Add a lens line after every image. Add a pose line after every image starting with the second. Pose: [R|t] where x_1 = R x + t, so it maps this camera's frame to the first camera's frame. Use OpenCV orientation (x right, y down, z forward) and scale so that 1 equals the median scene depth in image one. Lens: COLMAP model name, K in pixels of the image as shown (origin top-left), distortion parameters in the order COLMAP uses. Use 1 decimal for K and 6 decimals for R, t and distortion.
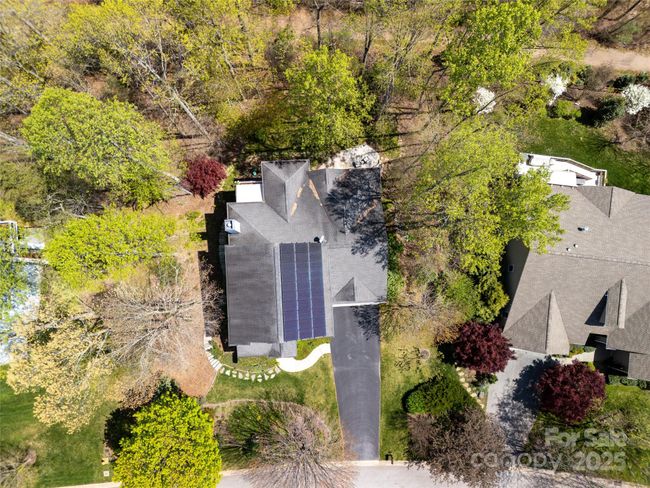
lens RADIAL K [[480.3, 0, 325.0], [0, 480.3, 244.0], [0, 0, 1]] dist [-0.004430, -0.003508]
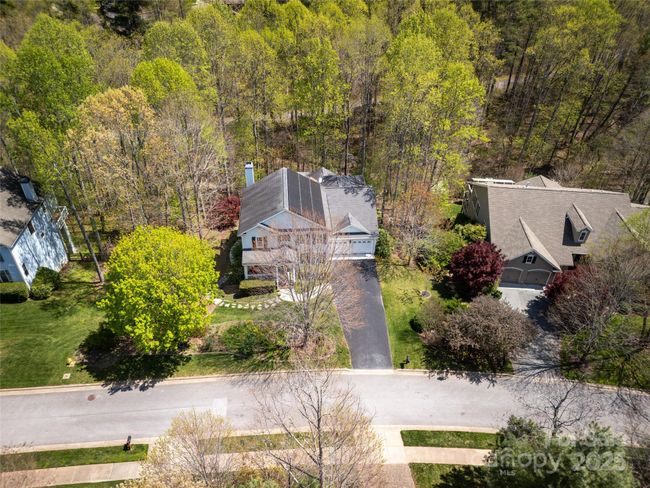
lens RADIAL K [[483.6, 0, 325.0], [0, 483.6, 244.0], [0, 0, 1]] dist [0.008888, 0.002110]
pose [[0.999607, -0.022026, 0.017329, -0.018209], [0.027358, 0.632657, -0.773948, 0.970648], [0.006084, 0.774119, 0.633011, 0.286054]]
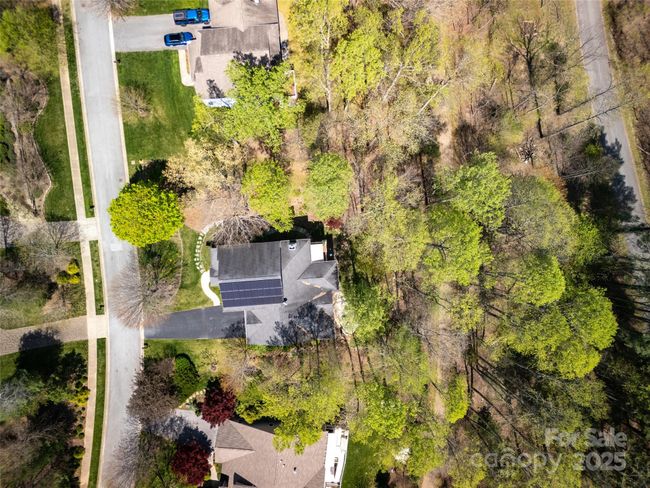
lens RADIAL K [[478.5, 0, 325.0], [0, 478.5, 244.0], [0, 0, 1]] dist [0.003759, -0.075517]
pose [[0.014998, 0.999882, -0.003435, -0.175508], [-0.999759, 0.015051, 0.015975, -0.152392], [0.016025, 0.003195, 0.999866, -0.507173]]
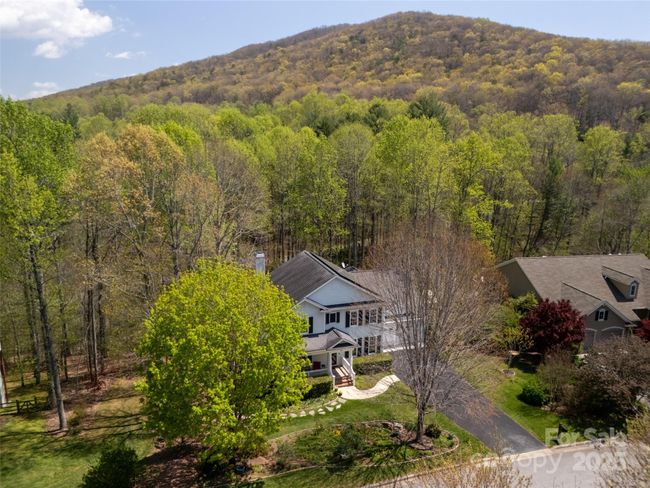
lens RADIAL K [[483.6, 0, 325.0], [0, 483.6, 244.0], [0, 0, 1]] dist [0.008888, 0.002110]
pose [[0.961723, -0.084410, 0.260700, -0.295382], [0.273860, 0.263160, -0.925066, 0.871464], [0.009479, 0.961052, 0.276204, 0.582846]]
